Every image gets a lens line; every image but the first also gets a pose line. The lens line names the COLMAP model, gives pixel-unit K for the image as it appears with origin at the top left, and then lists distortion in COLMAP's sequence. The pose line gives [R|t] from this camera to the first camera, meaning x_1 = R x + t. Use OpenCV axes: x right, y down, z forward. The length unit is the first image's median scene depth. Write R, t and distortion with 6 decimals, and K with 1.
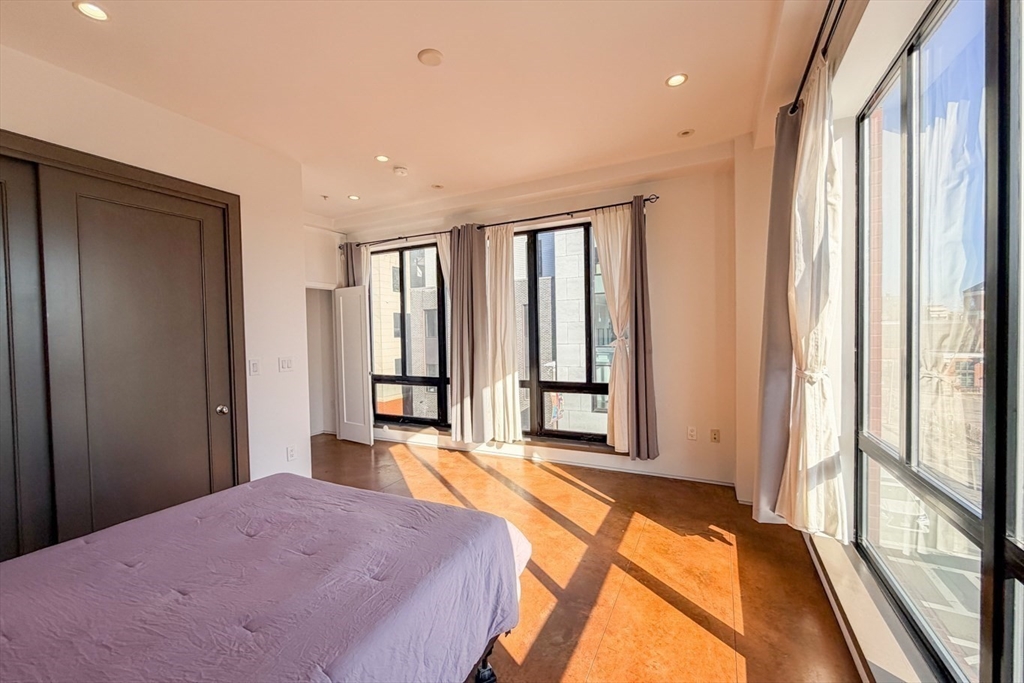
lens RADIAL K [[408.2, 0, 505.6], [0, 408.2, 341.0], [0, 0, 1]] dist [0.000499, -0.000040]
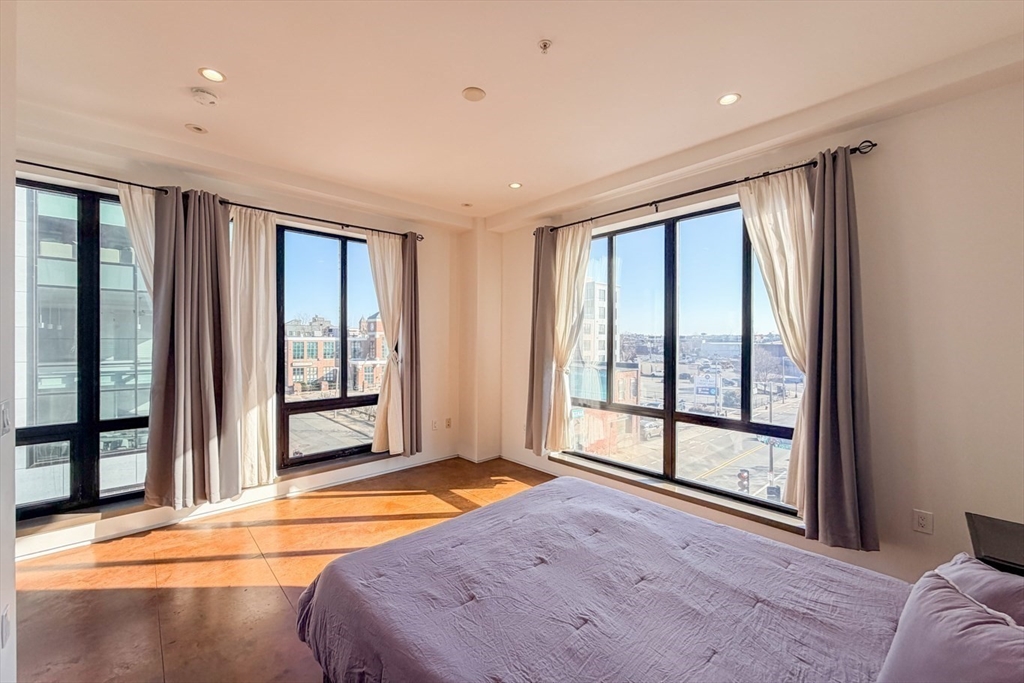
lens RADIAL K [[408.2, 0, 505.6], [0, 408.2, 341.0], [0, 0, 1]] dist [0.000499, -0.000040]
pose [[0.357596, 0.020474, 0.933652, -0.668728], [0.016136, 0.999475, -0.028097, 0.000316], [-0.933737, 0.025113, 0.357077, 0.318687]]
